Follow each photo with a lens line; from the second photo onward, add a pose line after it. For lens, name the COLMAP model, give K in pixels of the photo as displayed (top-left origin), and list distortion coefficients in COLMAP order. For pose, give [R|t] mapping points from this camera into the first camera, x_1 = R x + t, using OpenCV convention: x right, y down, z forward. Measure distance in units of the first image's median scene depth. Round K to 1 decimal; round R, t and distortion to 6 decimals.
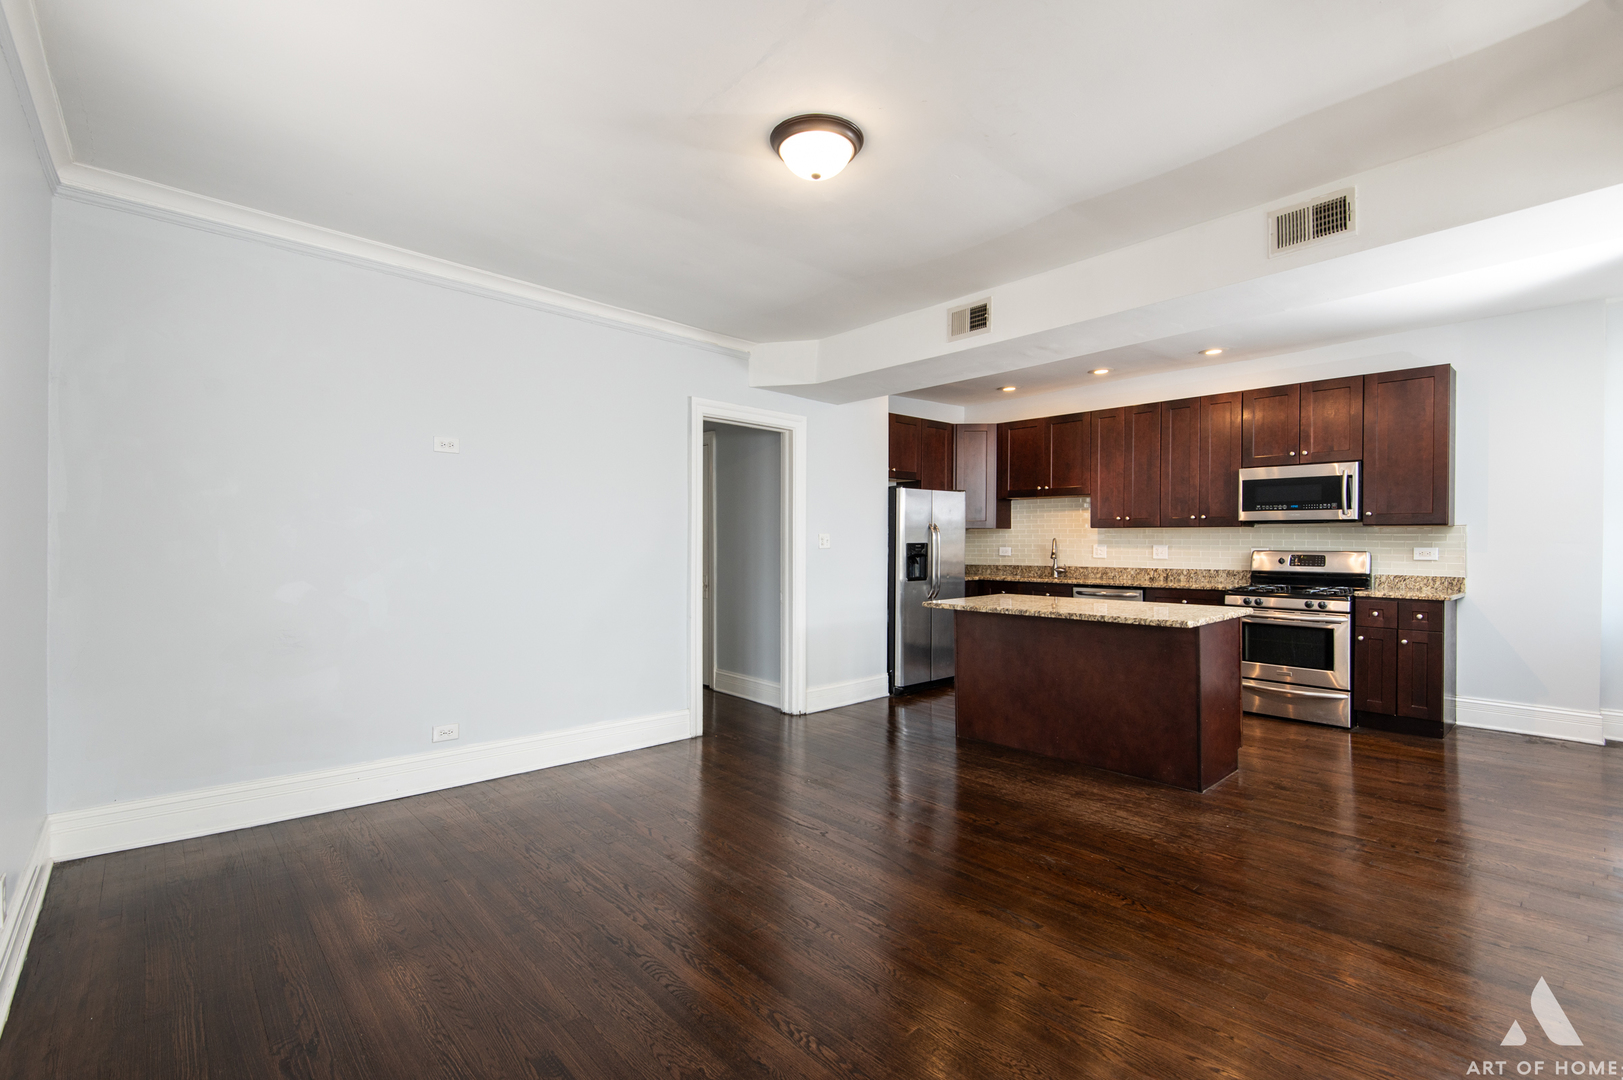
lens RADIAL K [[739.4, 0, 807.5], [0, 739.4, 538.0], [0, 0, 1]] dist [0.023289, -0.006124]
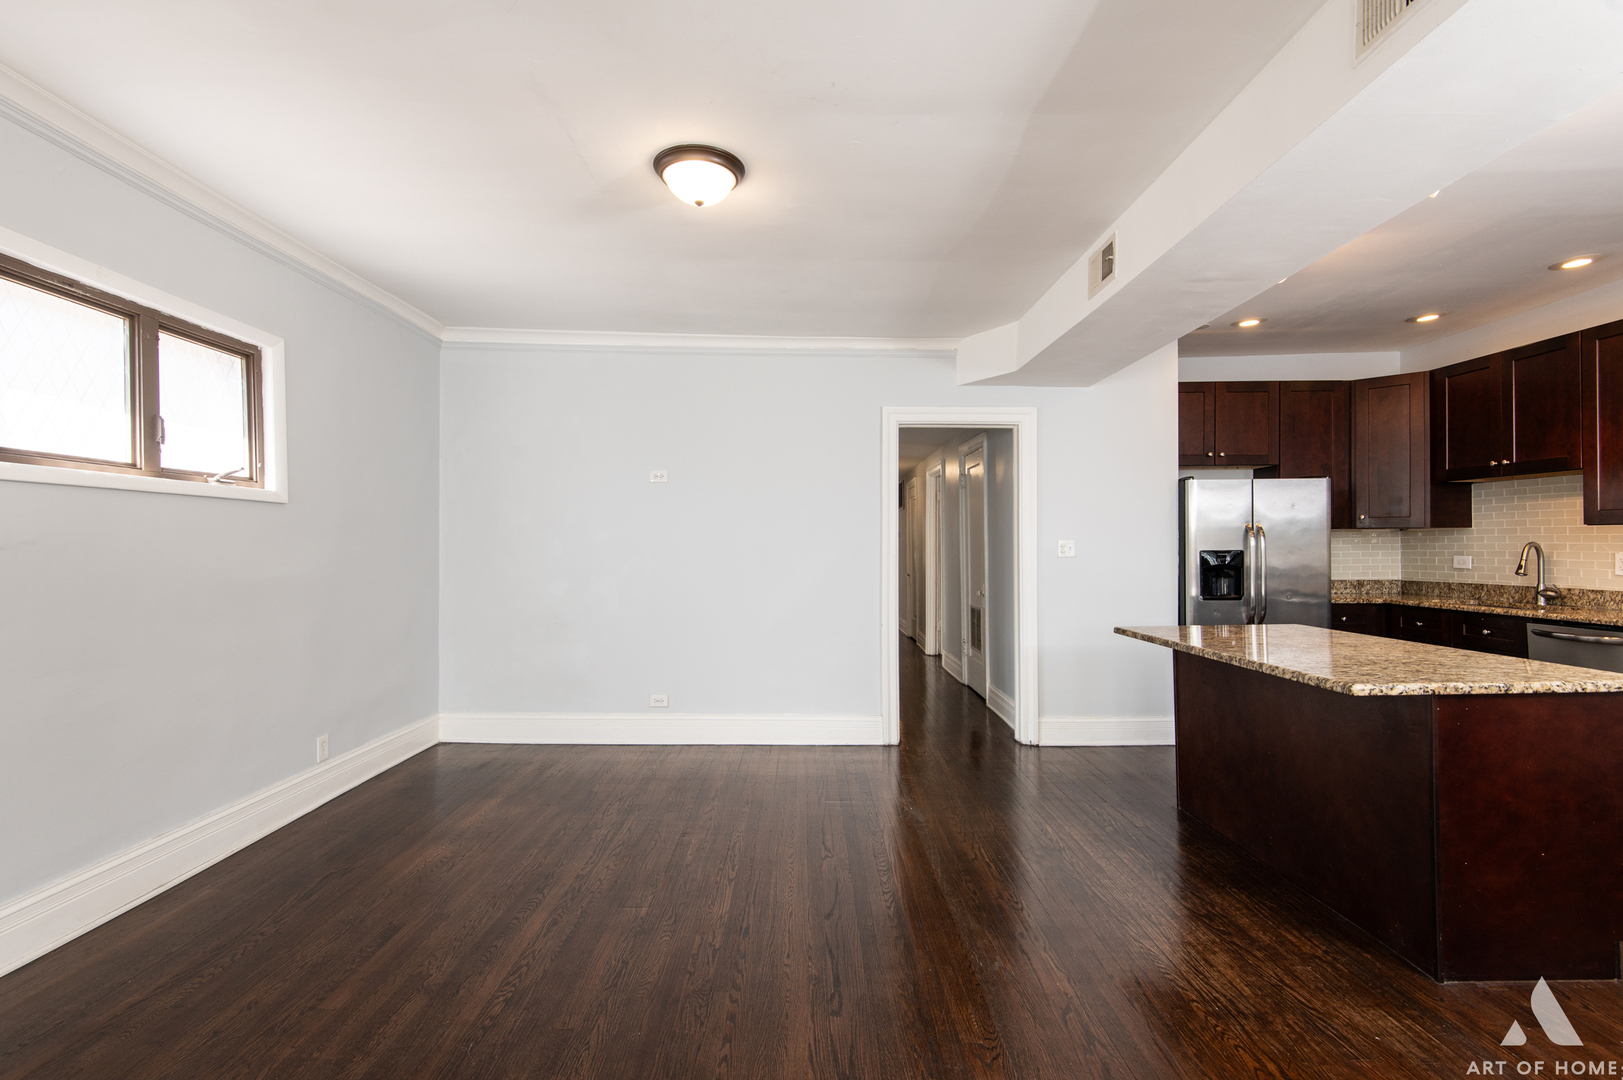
lens RADIAL K [[739.4, 0, 804.6], [0, 739.4, 537.5], [0, 0, 1]] dist [0.023289, -0.006124]
pose [[0.741803, -0.011348, -0.670521, 0.385806], [0.008638, 0.999936, -0.007367, -0.005350], [0.670562, -0.000327, 0.741854, 0.157860]]
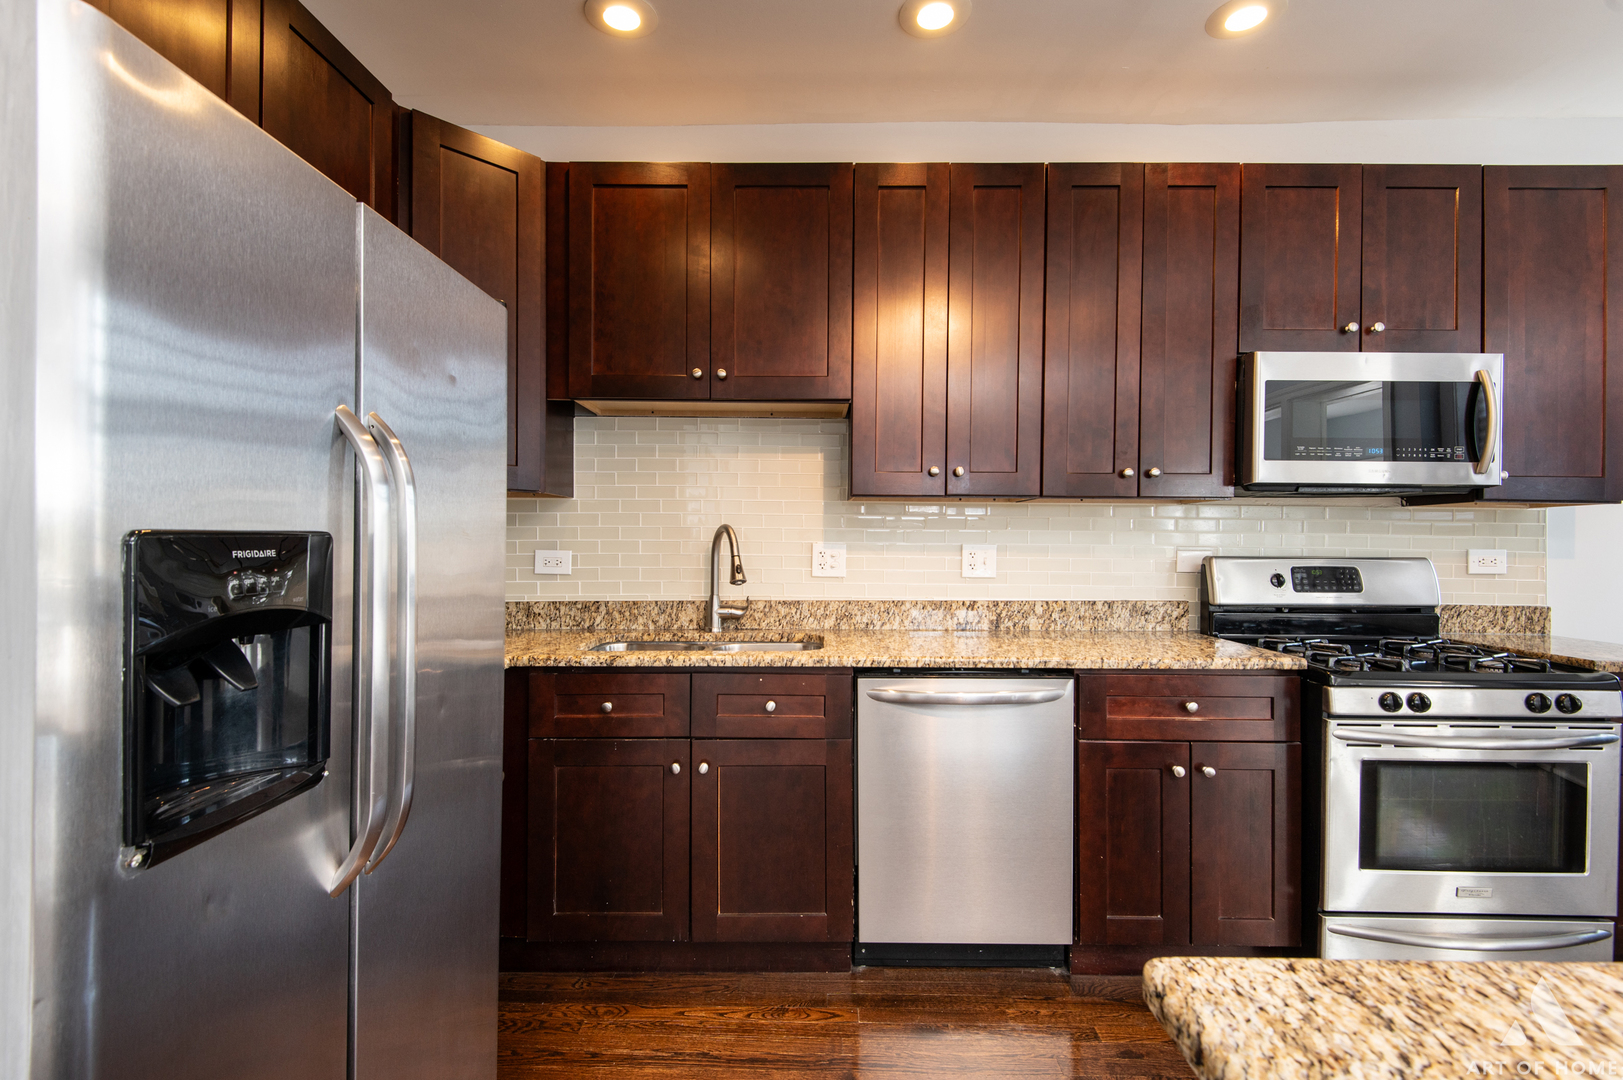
lens RADIAL K [[739.4, 0, 810.4], [0, 739.4, 535.2], [0, 0, 1]] dist [0.023289, -0.006124]
pose [[0.689210, 0.006607, 0.724531, 0.134362], [-0.007722, 0.999969, -0.001773, 0.007329], [-0.724520, -0.004372, 0.689240, 0.926709]]
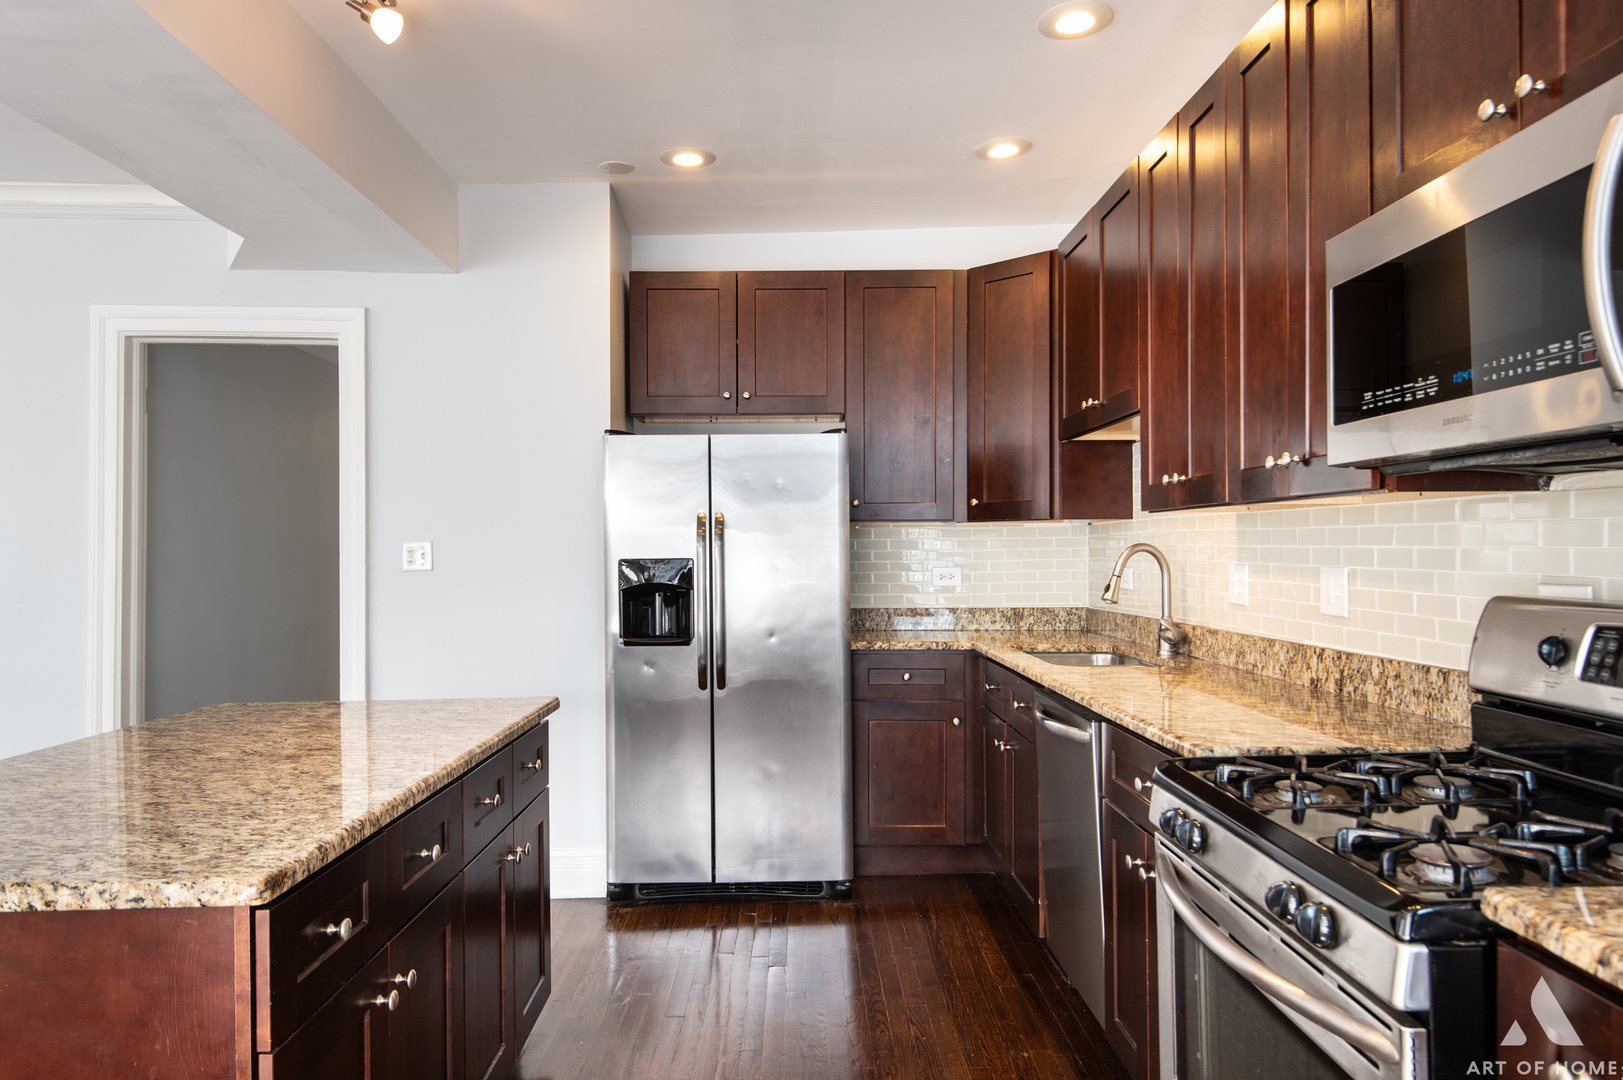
lens RADIAL K [[1040.1, 0, 807.1], [0, 1040.1, 550.2], [0, 0, 1]] dist [0.025208, -0.002504]
pose [[0.742973, -0.004579, -0.669306, 0.698427], [0.009219, 0.999952, 0.003392, 0.000180], [0.669258, -0.008691, 0.742979, 0.672971]]
